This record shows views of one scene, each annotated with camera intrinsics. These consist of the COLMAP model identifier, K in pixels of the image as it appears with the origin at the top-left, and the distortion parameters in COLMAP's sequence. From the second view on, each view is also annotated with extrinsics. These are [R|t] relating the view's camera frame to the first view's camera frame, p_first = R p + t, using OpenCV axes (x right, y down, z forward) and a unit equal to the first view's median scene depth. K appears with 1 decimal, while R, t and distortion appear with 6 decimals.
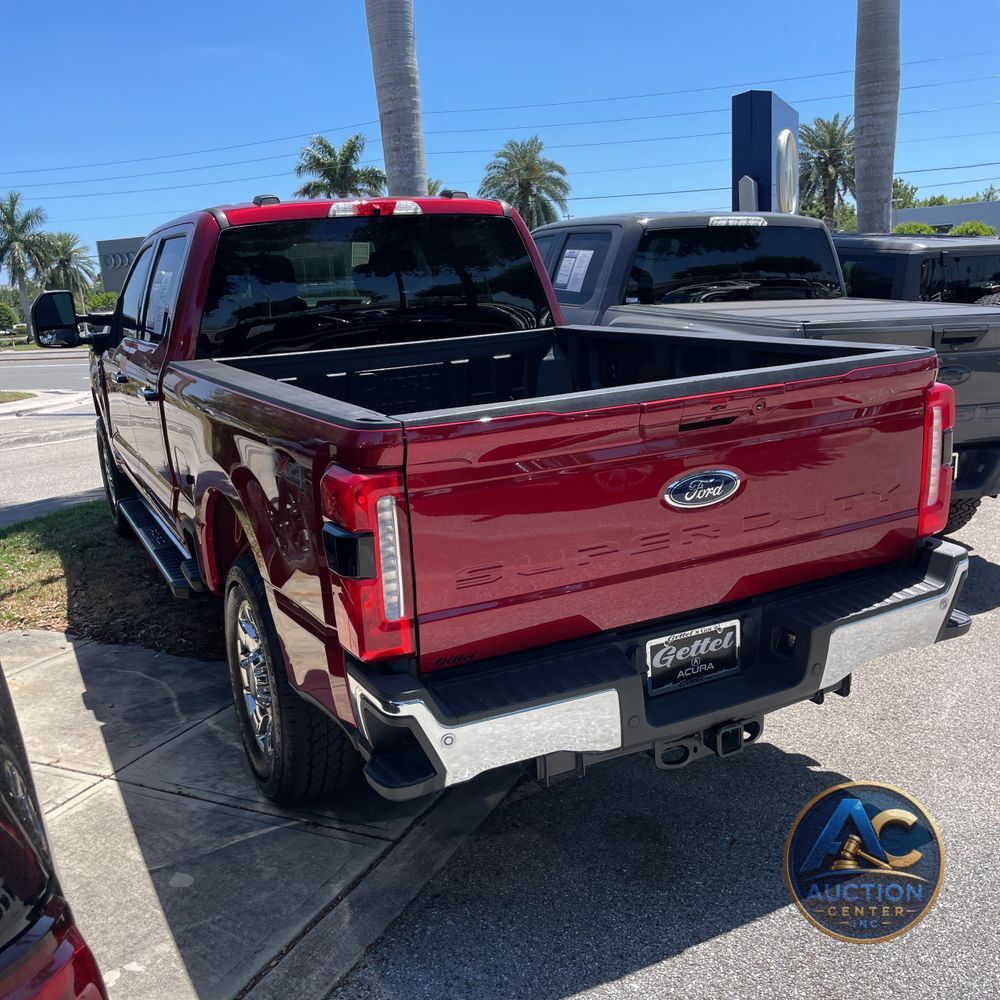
lens RADIAL K [[1056.9, 0, 524.0], [0, 1056.9, 513.8], [0, 0, 1]] dist [0.100979, -0.133260]
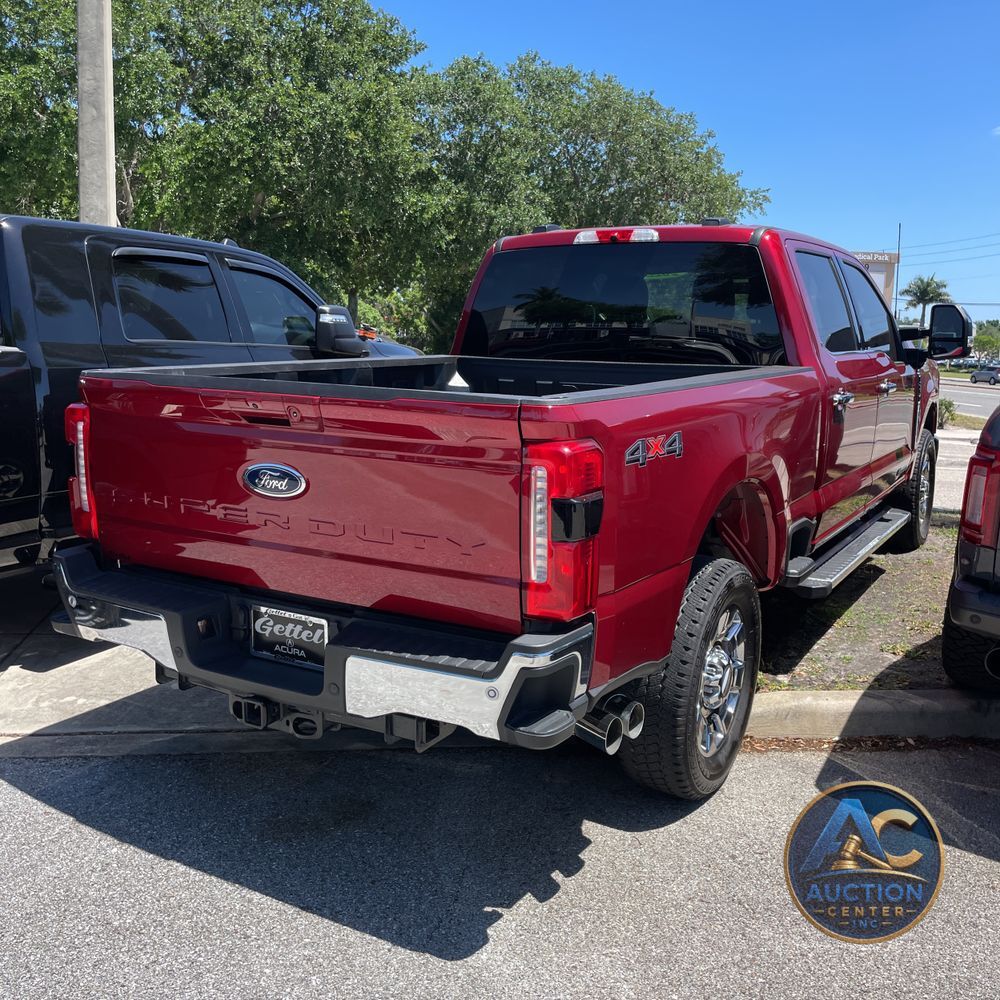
lens RADIAL K [[1059.1, 0, 497.8], [0, 1059.1, 495.2], [0, 0, 1]] dist [0.107220, -0.163926]
pose [[0.512500, 0.205251, -0.833796, 0.732550], [-0.246029, 0.965402, 0.086424, -0.097378], [0.822687, 0.160846, 0.545266, 0.356472]]
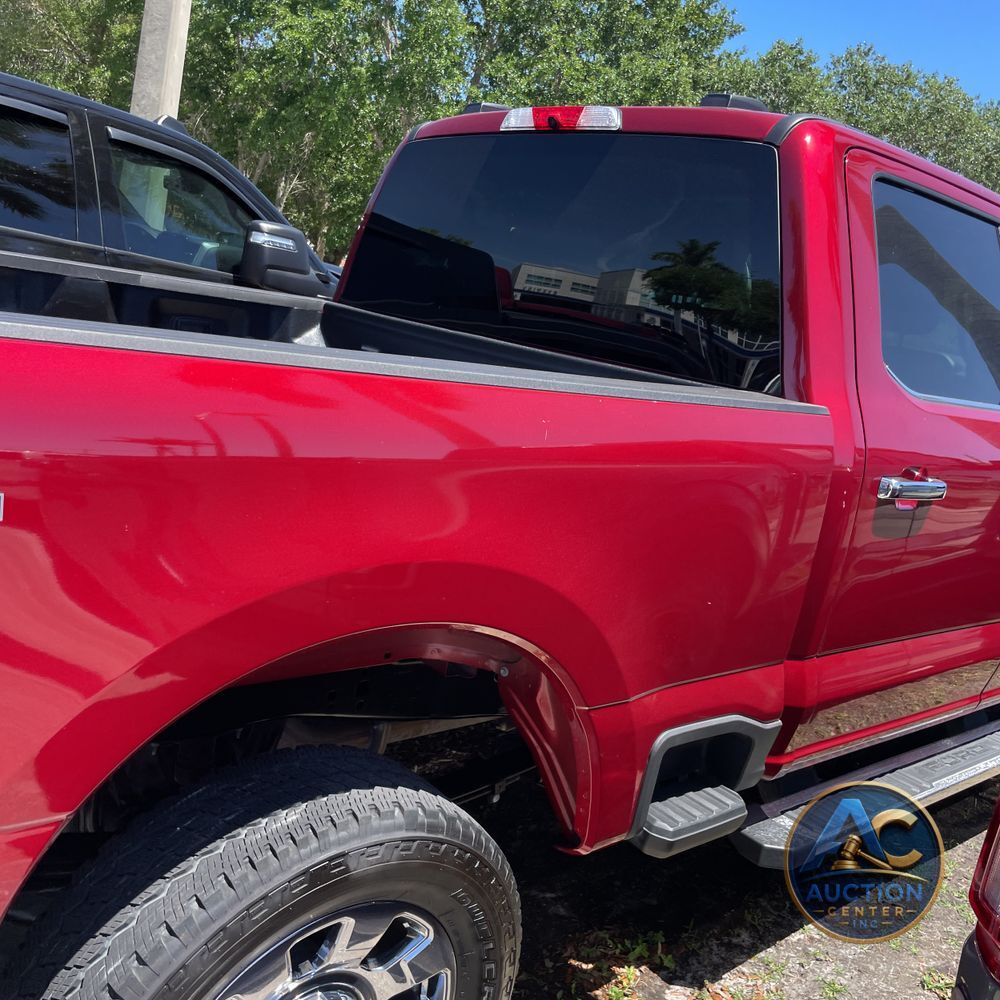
lens RADIAL K [[1059.1, 0, 497.8], [0, 1059.1, 495.2], [0, 0, 1]] dist [0.107220, -0.163926]
pose [[0.209037, 0.266430, -0.940914, 0.457709], [-0.409254, 0.897694, 0.163270, -0.179797], [0.888153, 0.350943, 0.296688, 0.855890]]
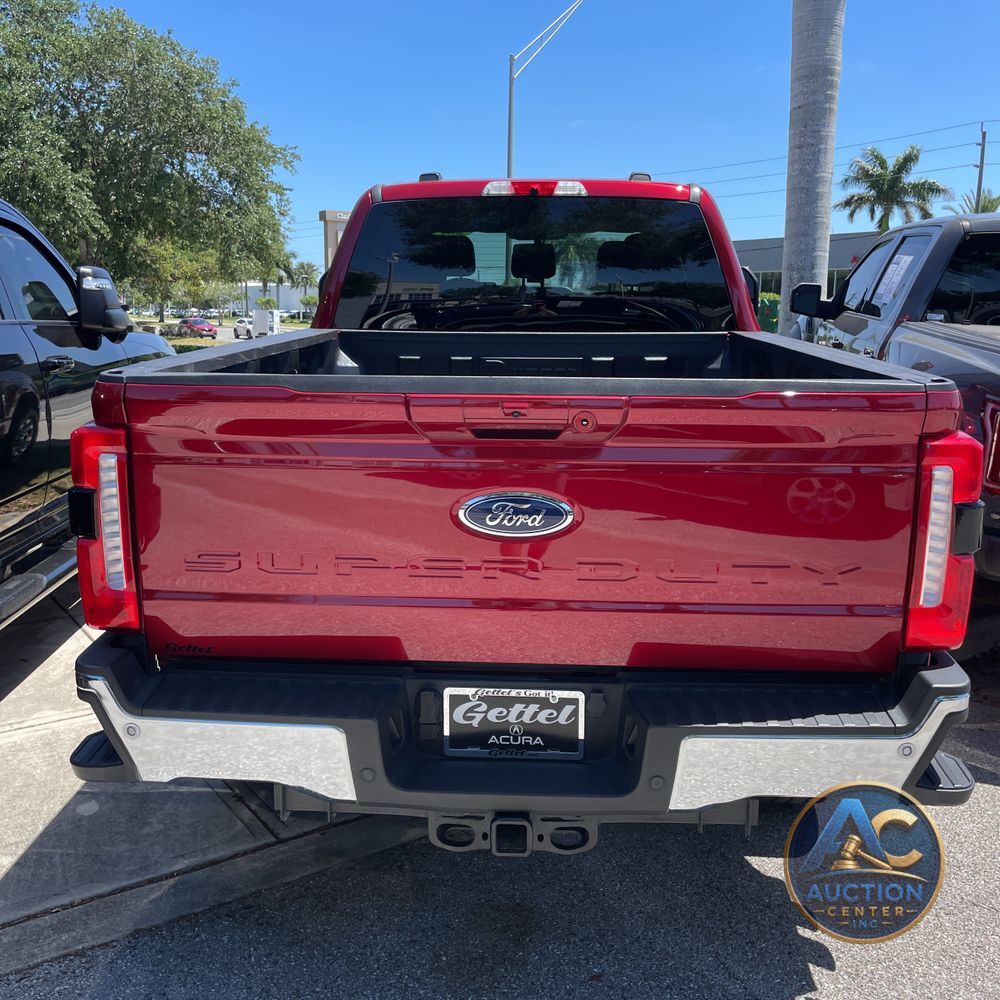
lens RADIAL K [[1059.1, 0, 497.8], [0, 1059.1, 495.2], [0, 0, 1]] dist [0.107220, -0.163926]
pose [[0.860048, 0.160990, -0.484149, 0.326257], [-0.175061, 0.984422, 0.016360, -0.029290], [0.479240, 0.070685, 0.874833, 0.177702]]
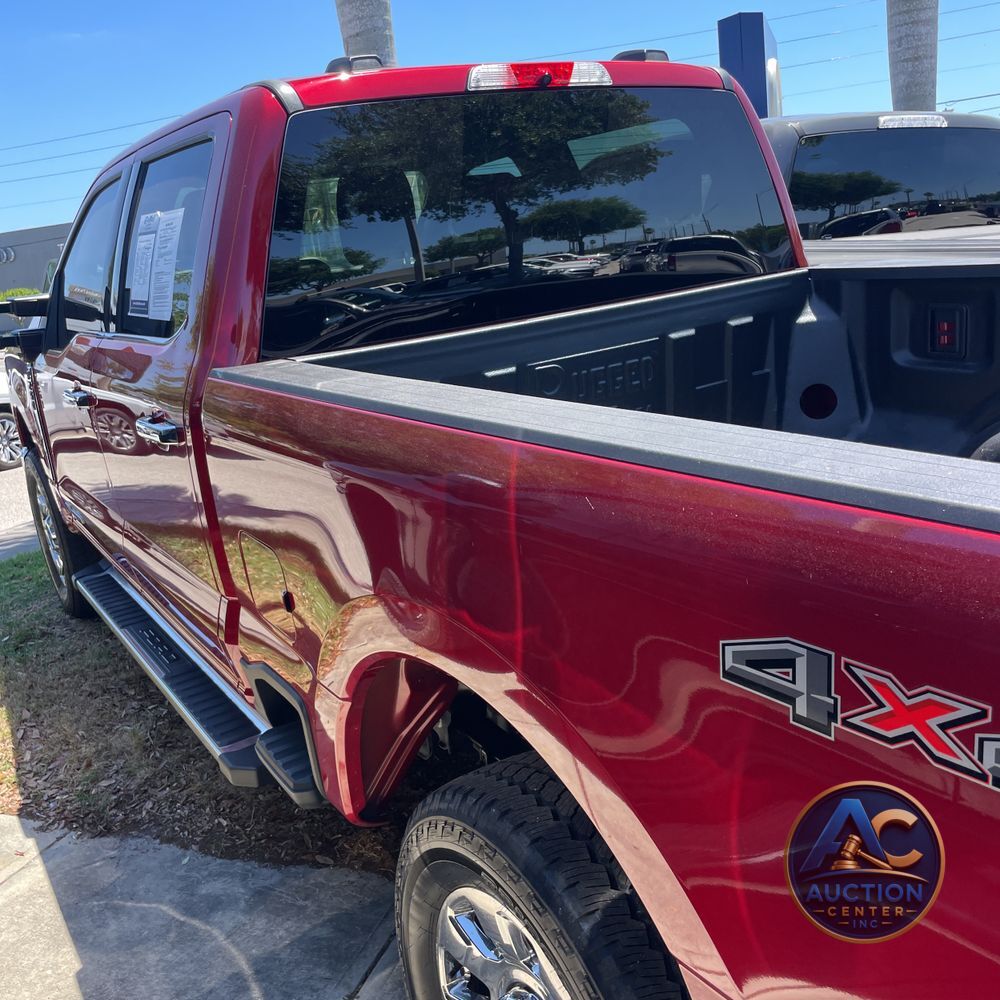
lens RADIAL K [[1037.1, 0, 520.4], [0, 1037.1, 486.9], [0, 0, 1]] dist [0.038372, -0.014343]
pose [[0.992907, -0.076179, 0.091282, -0.213449], [0.075753, 0.997094, 0.008126, -0.071363], [-0.091636, -0.001153, 0.995792, 0.438583]]
